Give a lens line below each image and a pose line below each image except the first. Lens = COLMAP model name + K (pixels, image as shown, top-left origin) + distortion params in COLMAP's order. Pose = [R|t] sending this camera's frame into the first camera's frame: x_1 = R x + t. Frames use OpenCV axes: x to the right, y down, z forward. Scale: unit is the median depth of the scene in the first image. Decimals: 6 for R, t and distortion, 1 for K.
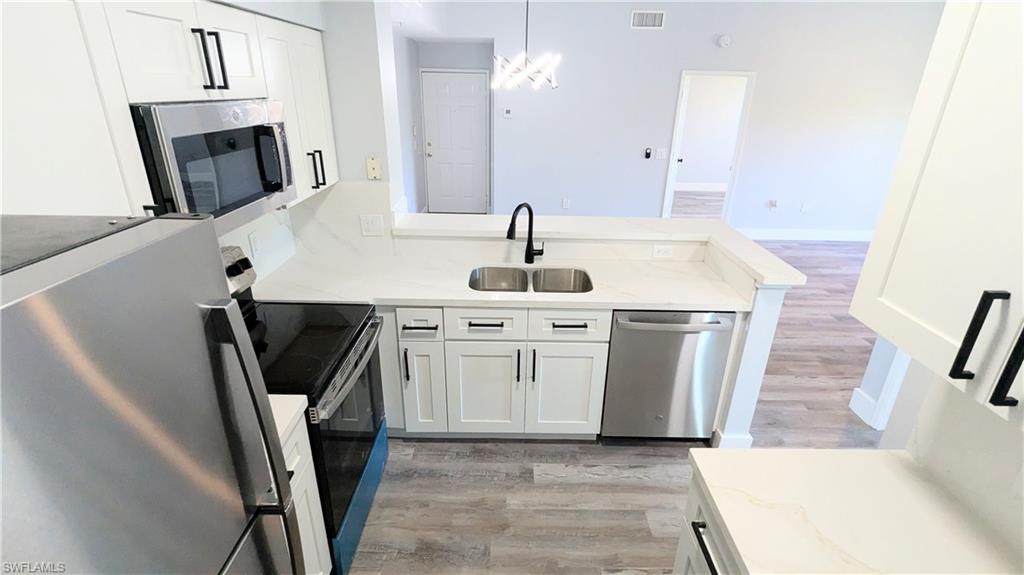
lens RADIAL K [[482.9, 0, 526.5], [0, 482.9, 285.5], [0, 0, 1]] dist [0.000317, -0.001641]
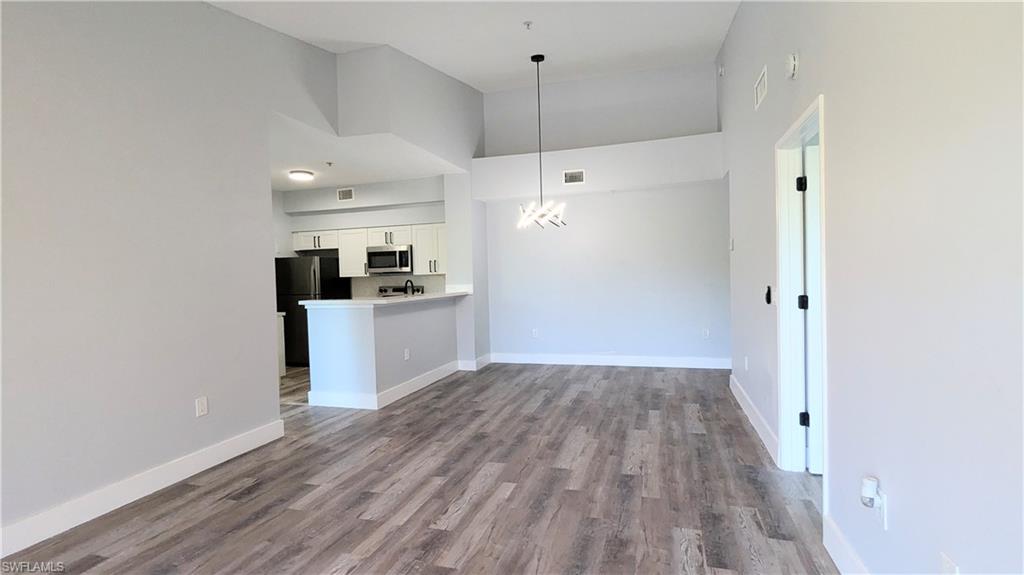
lens RADIAL K [[482.9, 0, 519.3], [0, 482.9, 287.6], [0, 0, 1]] dist [0.000317, -0.001641]
pose [[-0.302700, 0.013303, -0.952993, 2.108313], [-0.337751, 0.933514, 0.120311, -0.616522], [0.891233, 0.358293, -0.278082, 2.193327]]
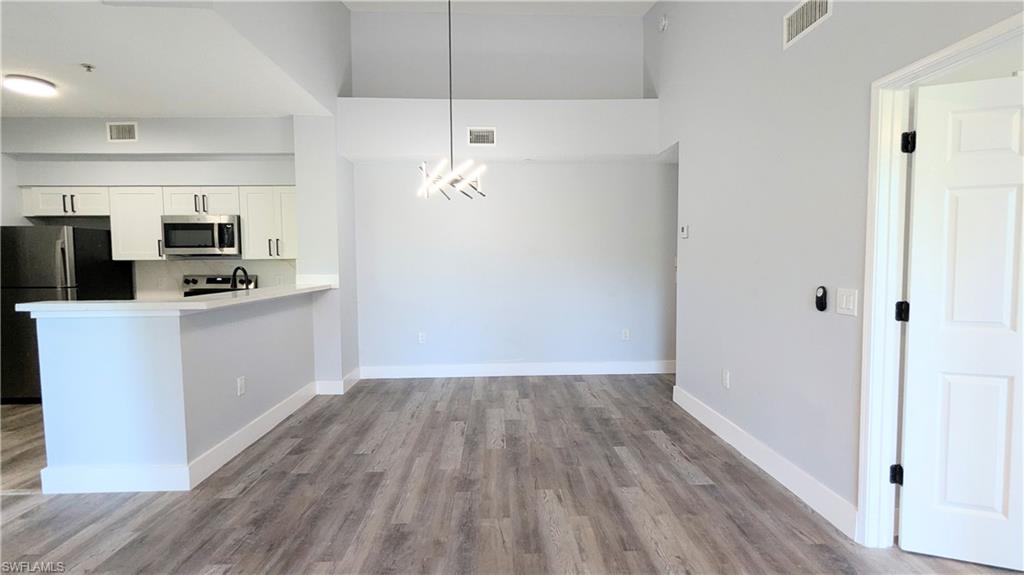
lens RADIAL K [[482.9, 0, 516.8], [0, 482.9, 286.9], [0, 0, 1]] dist [0.000317, -0.001641]
pose [[0.026905, 0.036503, -0.998971, 1.577499], [-0.368642, 0.929261, 0.024027, -0.486388], [0.929182, 0.367616, 0.038458, 1.820006]]
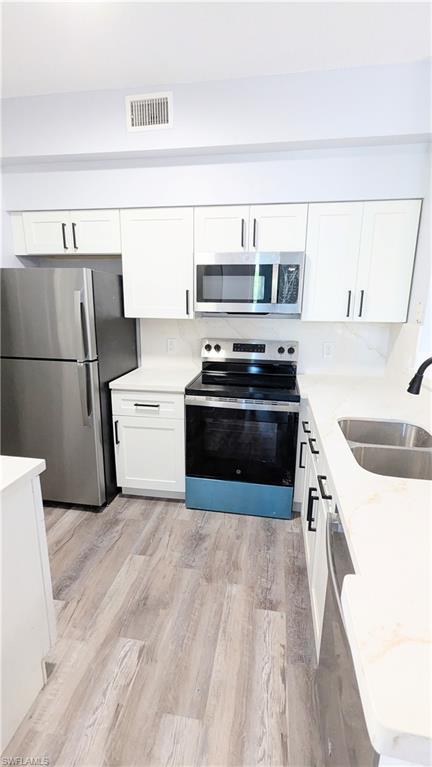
lens RADIAL K [[361.7, 0, 216.1], [0, 361.7, 385.0], [0, 0, 1]] dist [0.000317, -0.001641]
pose [[-0.176088, 0.201540, -0.963522, 0.602588], [-0.383096, 0.887619, 0.255676, -0.137760], [0.906769, 0.414143, -0.079090, 0.749806]]
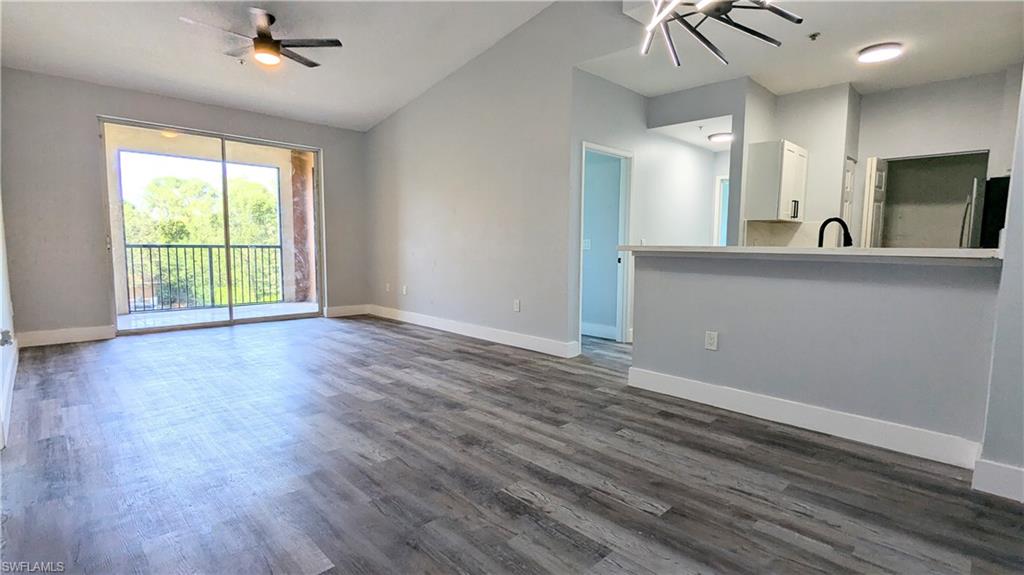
lens RADIAL K [[482.9, 0, 513.7], [0, 482.9, 292.2], [0, 0, 1]] dist [0.000317, -0.001641]
pose [[-0.686344, -0.099114, 0.720492, -0.352651], [0.250154, 0.898051, 0.361839, -0.643398], [-0.682902, 0.428580, -0.591578, 2.350132]]
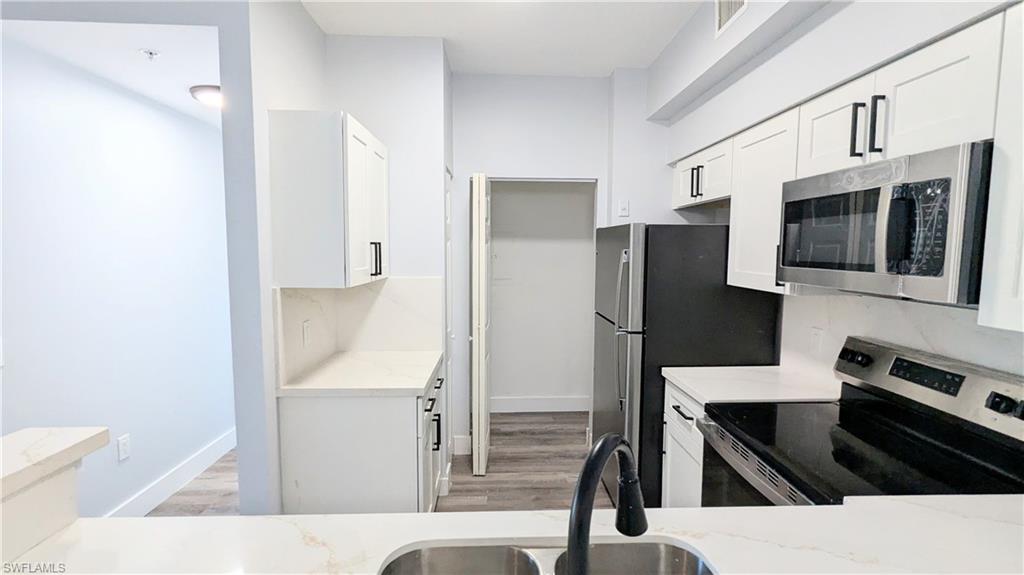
lens RADIAL K [[482.9, 0, 515.6], [0, 482.9, 282.3], [0, 0, 1]] dist [0.000317, -0.001641]
pose [[-0.999467, -0.023455, -0.022728, 0.034107], [-0.031079, 0.896935, 0.441069, -0.361329], [0.010040, 0.441540, -0.897185, 1.210494]]
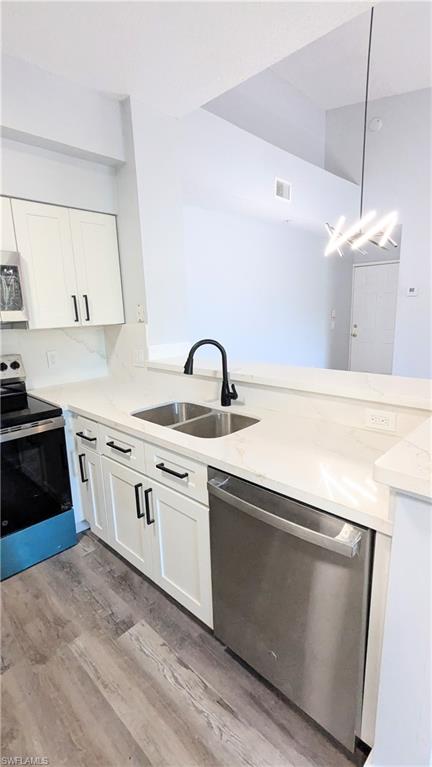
lens RADIAL K [[361.7, 0, 215.4], [0, 361.7, 385.2], [0, 0, 1]] dist [0.000317, -0.001641]
pose [[0.707698, 0.100564, -0.699322, 0.525899], [-0.218413, 0.972473, -0.081186, -0.026647], [0.671907, 0.210196, 0.710182, 0.520609]]
